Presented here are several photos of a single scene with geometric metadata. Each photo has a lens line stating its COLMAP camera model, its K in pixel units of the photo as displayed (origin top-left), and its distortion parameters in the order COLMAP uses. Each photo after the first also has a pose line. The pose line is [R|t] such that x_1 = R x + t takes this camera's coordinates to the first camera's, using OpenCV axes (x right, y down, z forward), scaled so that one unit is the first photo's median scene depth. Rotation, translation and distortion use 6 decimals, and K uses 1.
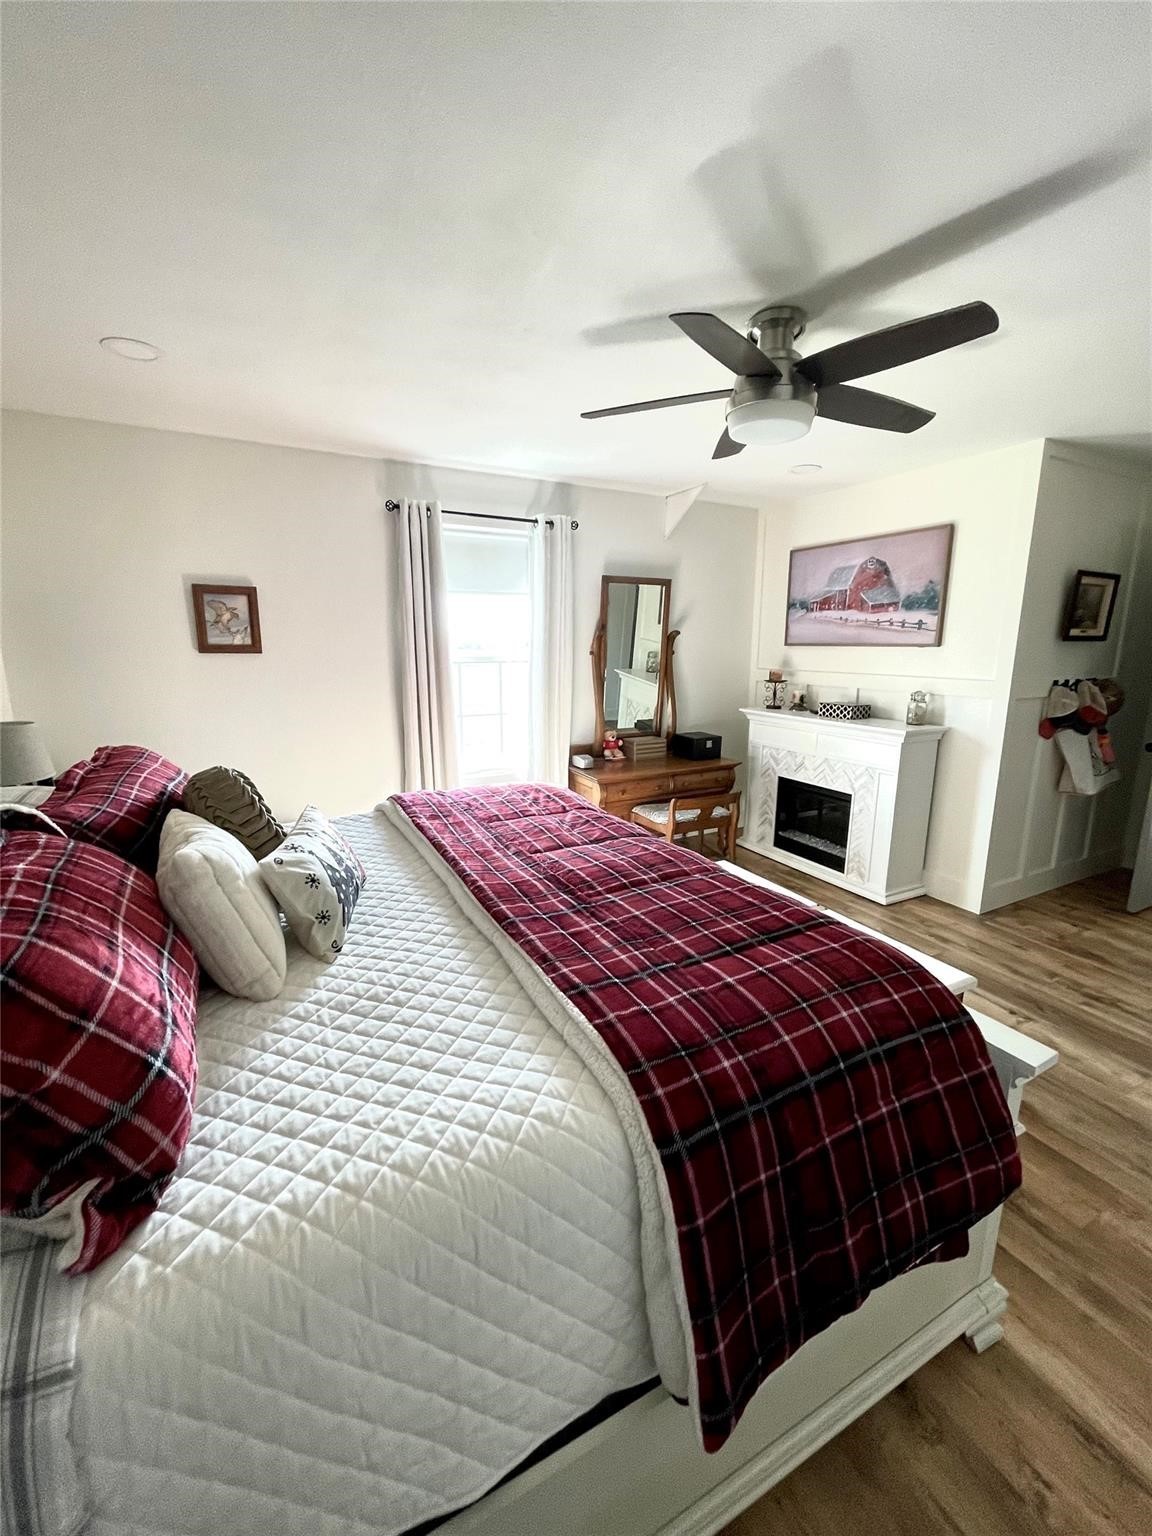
lens RADIAL K [[620.7, 0, 573.6], [0, 620.7, 767.8], [0, 0, 1]] dist [-0.002402, -0.000221]
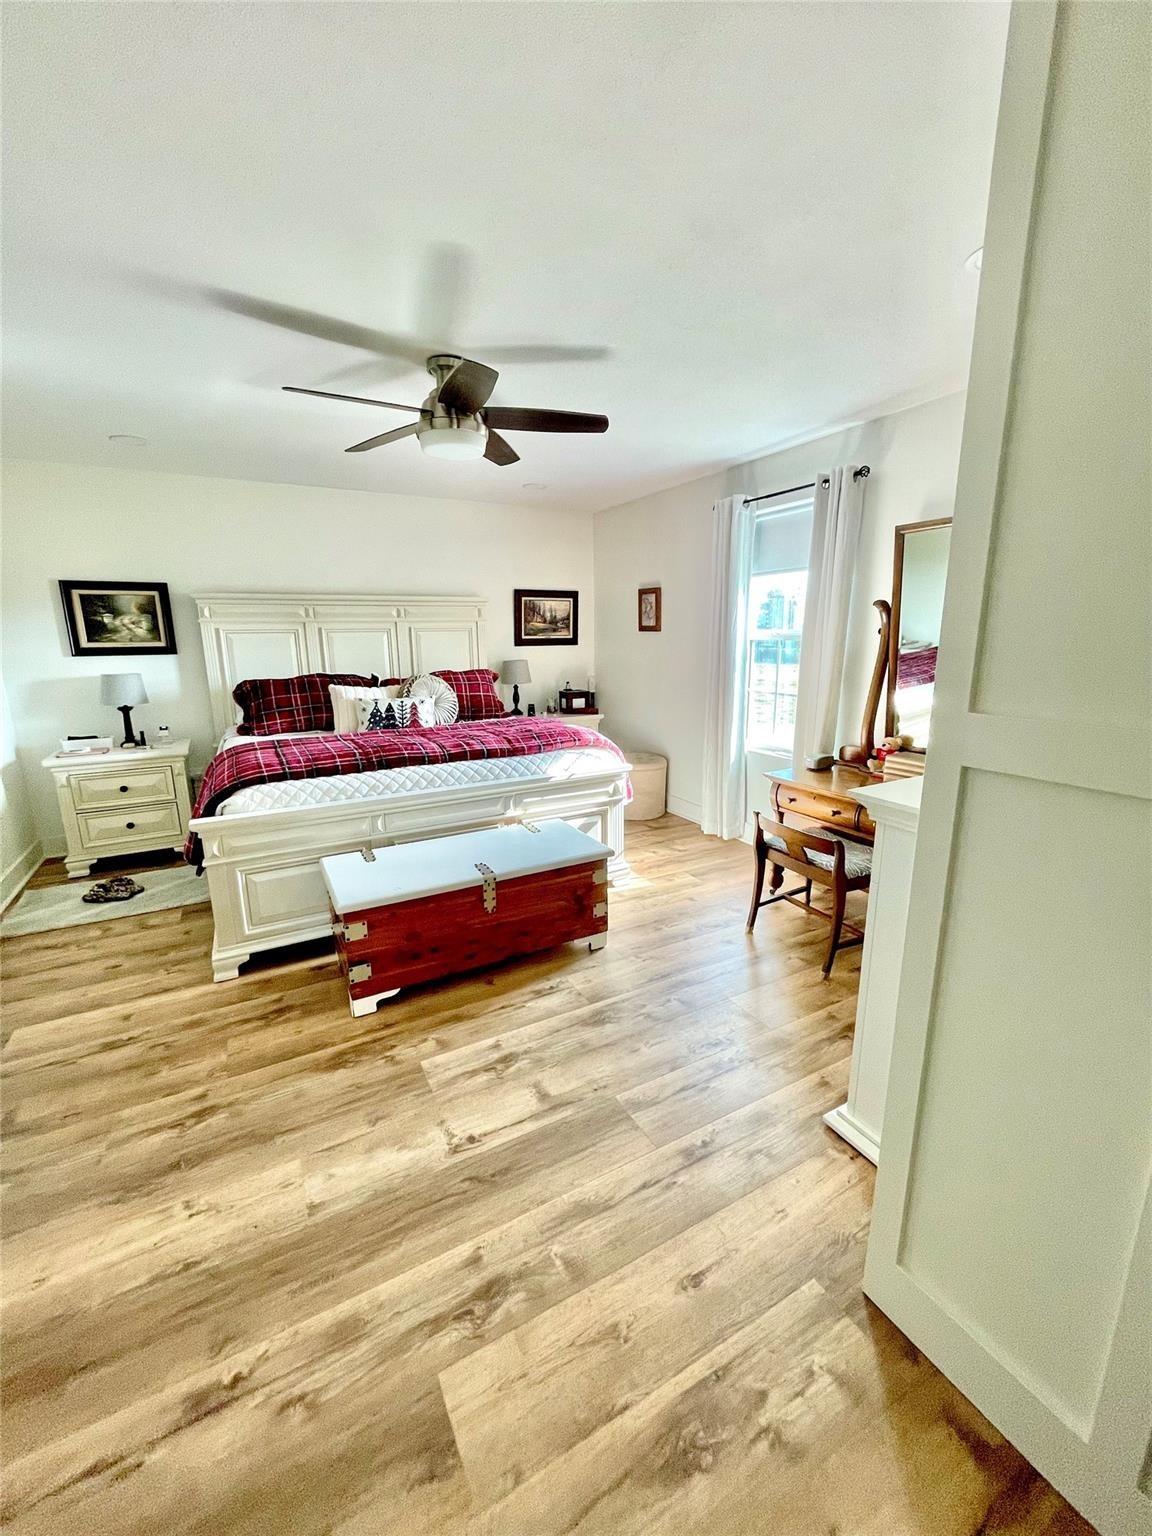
lens RADIAL K [[620.7, 0, 580.8], [0, 620.7, 765.5], [0, 0, 1]] dist [-0.002402, -0.000221]
pose [[0.018621, 0.207077, -0.978147, 1.166299], [-0.188629, 0.961476, 0.199957, -0.156011], [0.981872, 0.180784, 0.056965, 0.894168]]
